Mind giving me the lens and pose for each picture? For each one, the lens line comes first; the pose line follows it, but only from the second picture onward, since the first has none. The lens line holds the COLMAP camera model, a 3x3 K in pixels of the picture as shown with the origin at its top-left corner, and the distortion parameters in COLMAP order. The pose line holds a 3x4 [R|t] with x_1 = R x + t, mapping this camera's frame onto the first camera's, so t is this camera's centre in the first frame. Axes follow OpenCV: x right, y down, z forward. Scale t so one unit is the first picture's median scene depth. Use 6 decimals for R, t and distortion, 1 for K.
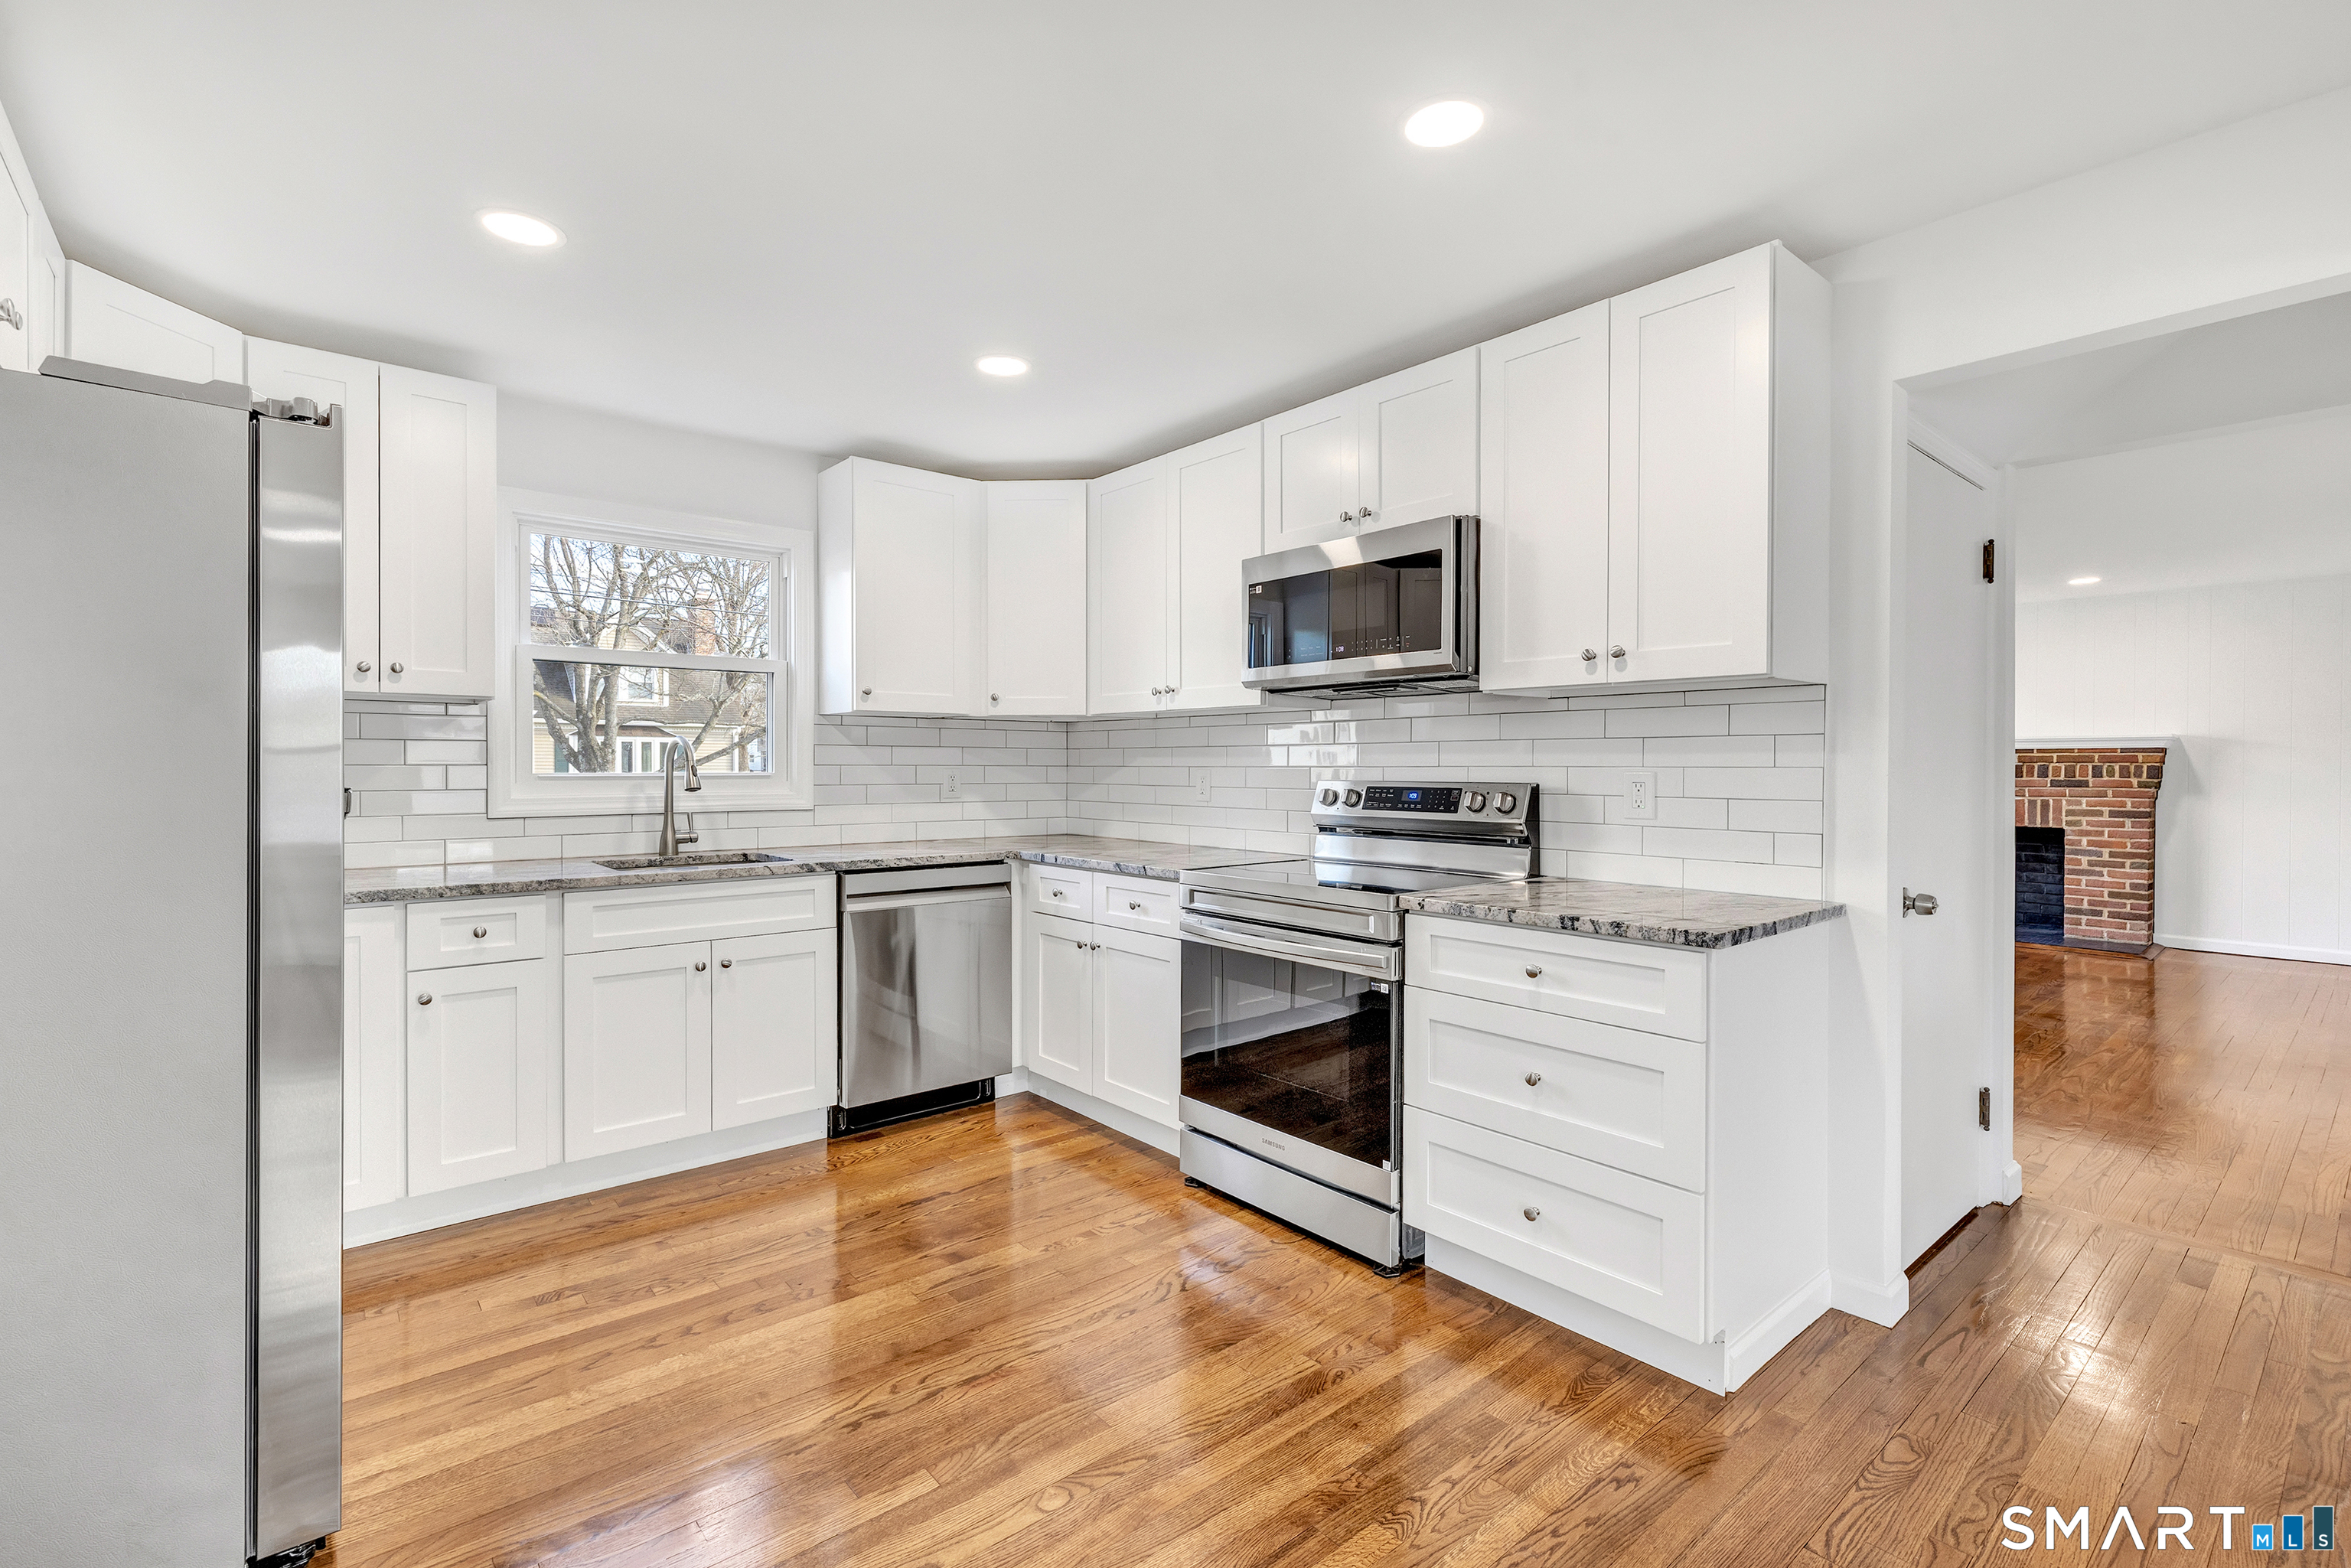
lens RADIAL K [[1002.1, 0, 1171.6], [0, 1002.1, 767.8], [0, 0, 1]] dist [0.001669, 0.000593]
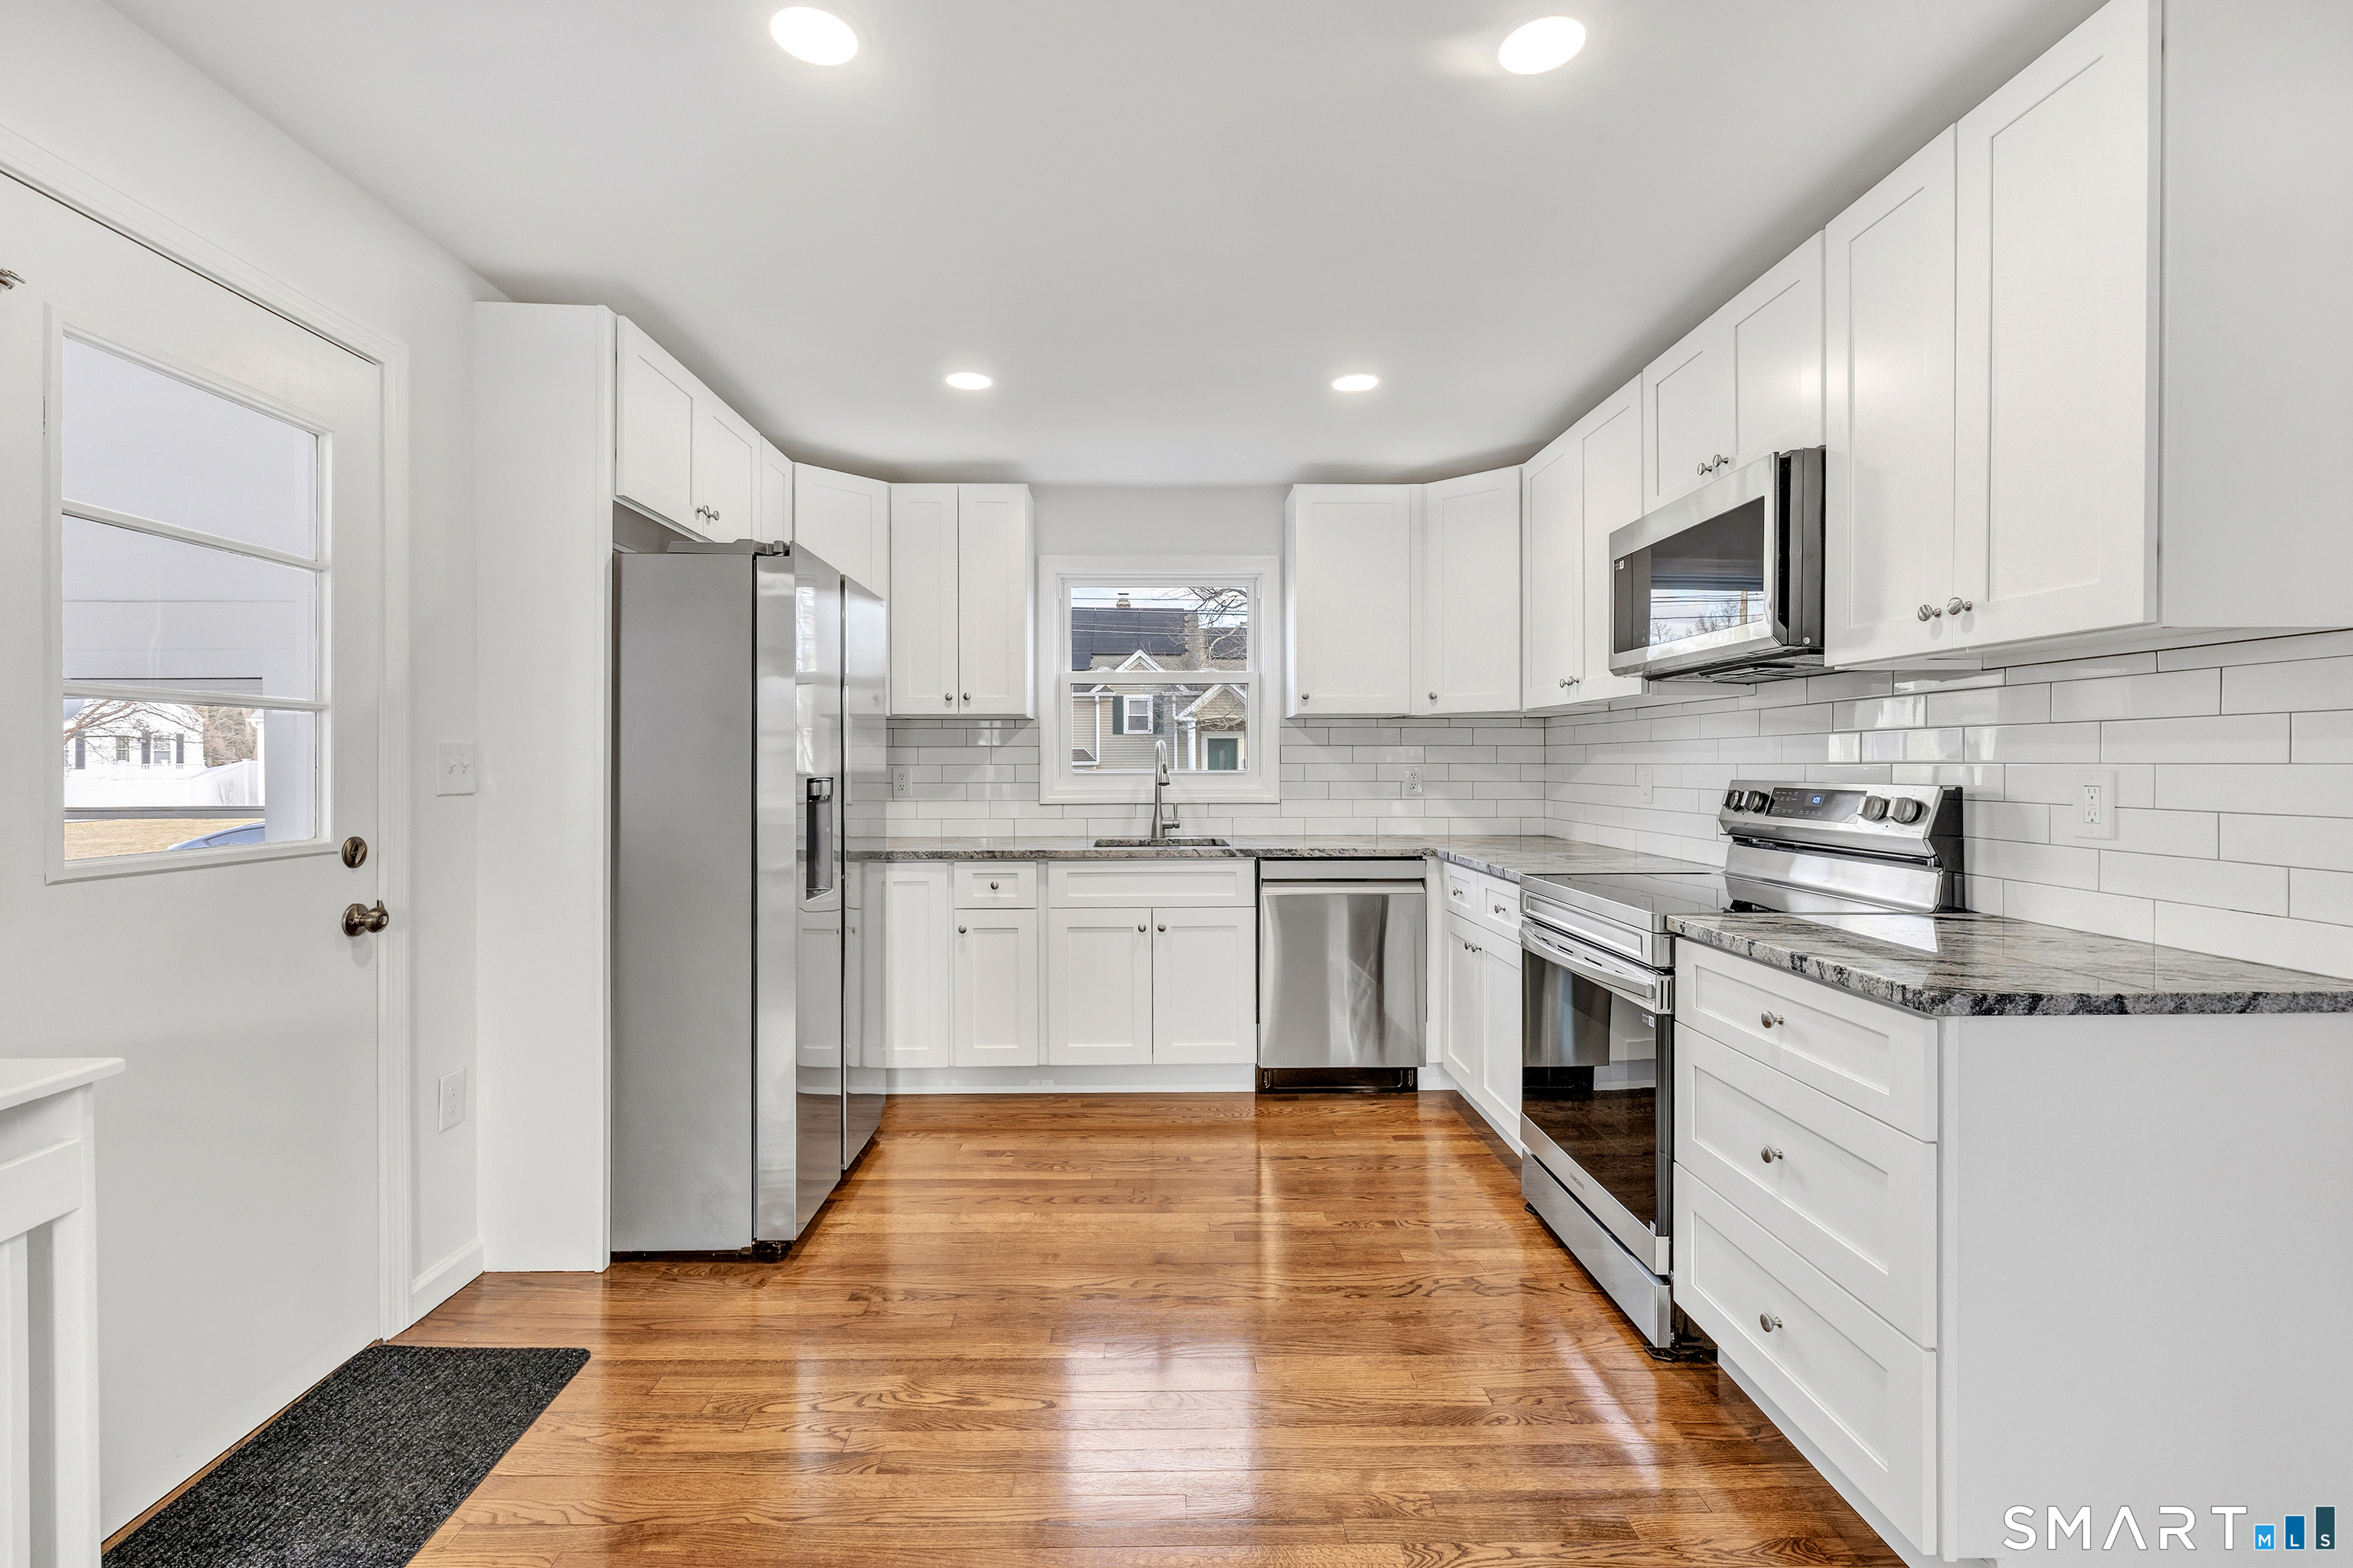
lens RADIAL K [[1035.4, 0, 1227.2], [0, 1035.4, 767.8], [0, 0, 1]] dist [-0.002318, -0.000077]
pose [[0.788468, -0.000639, -0.615075, 0.388029], [0.001978, 0.999997, 0.001498, 0.000069], [0.615072, -0.002398, 0.788467, 0.062915]]
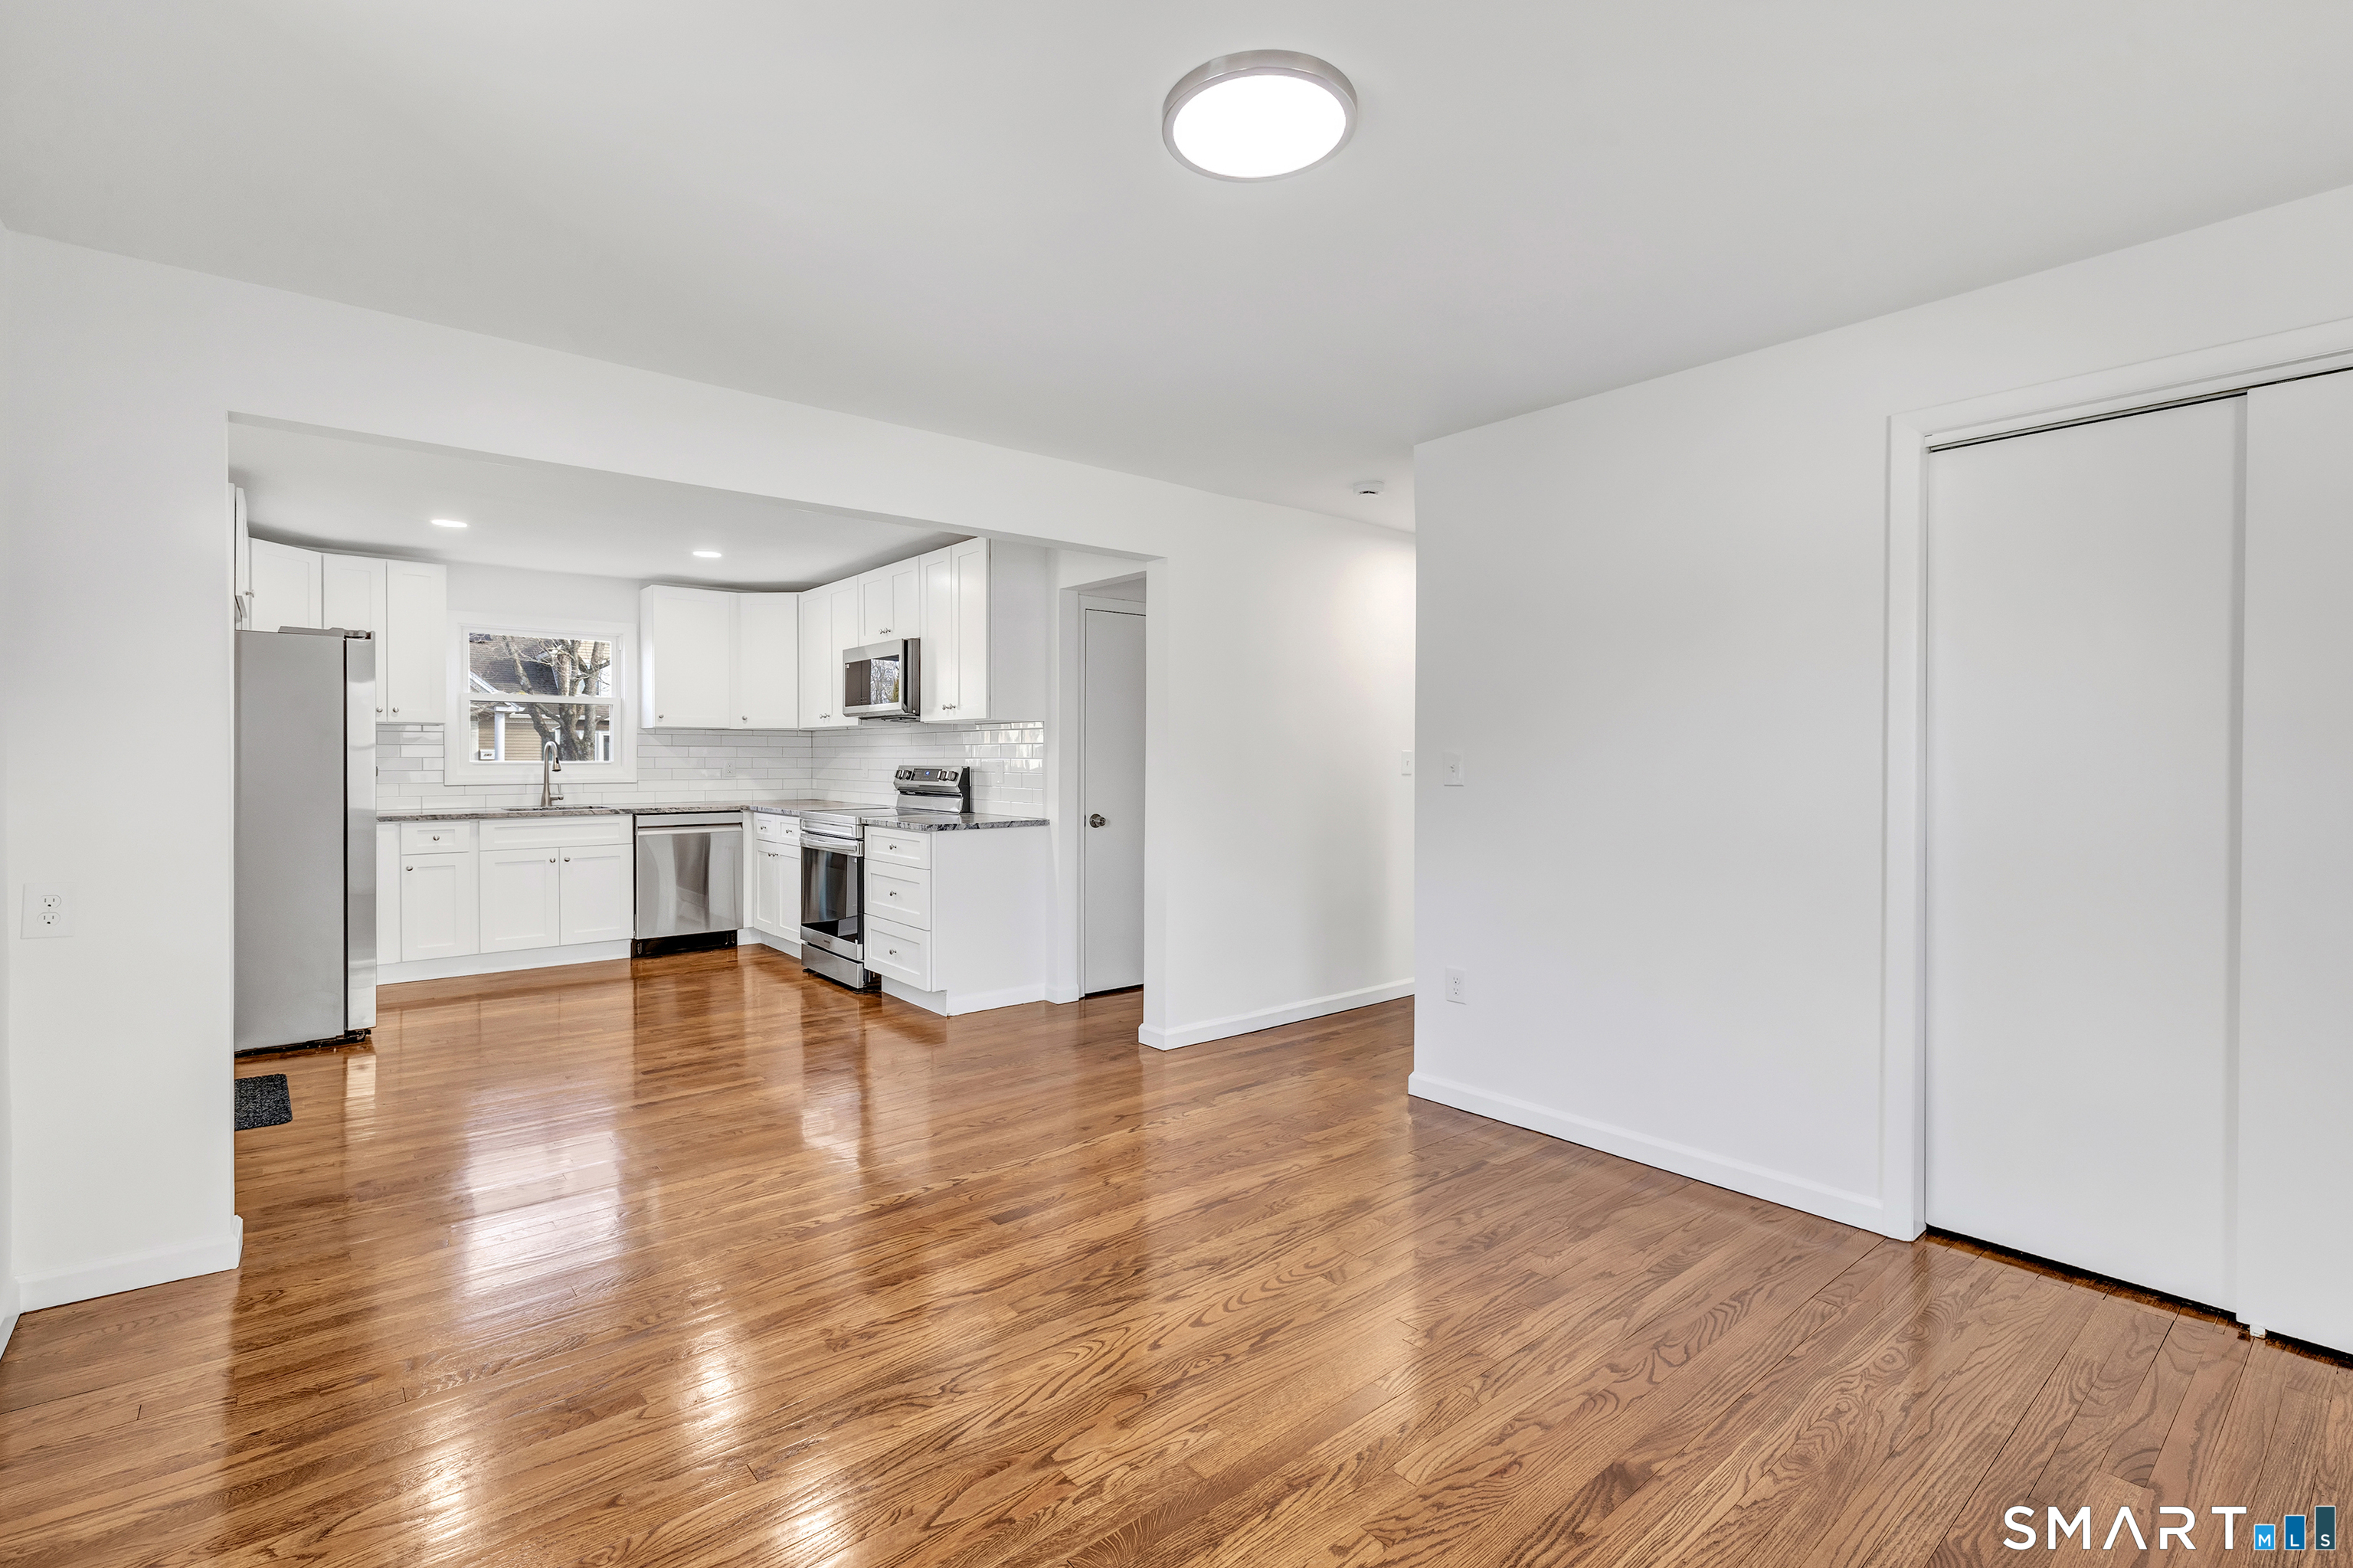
lens RADIAL K [[1035.4, 0, 1227.2], [0, 1035.4, 767.8], [0, 0, 1]] dist [-0.002318, -0.000077]
pose [[0.999846, -0.000177, 0.017523, 0.805132], [0.000020, 0.999960, 0.008955, -0.000432], [-0.017524, -0.008953, 0.999806, -1.033418]]
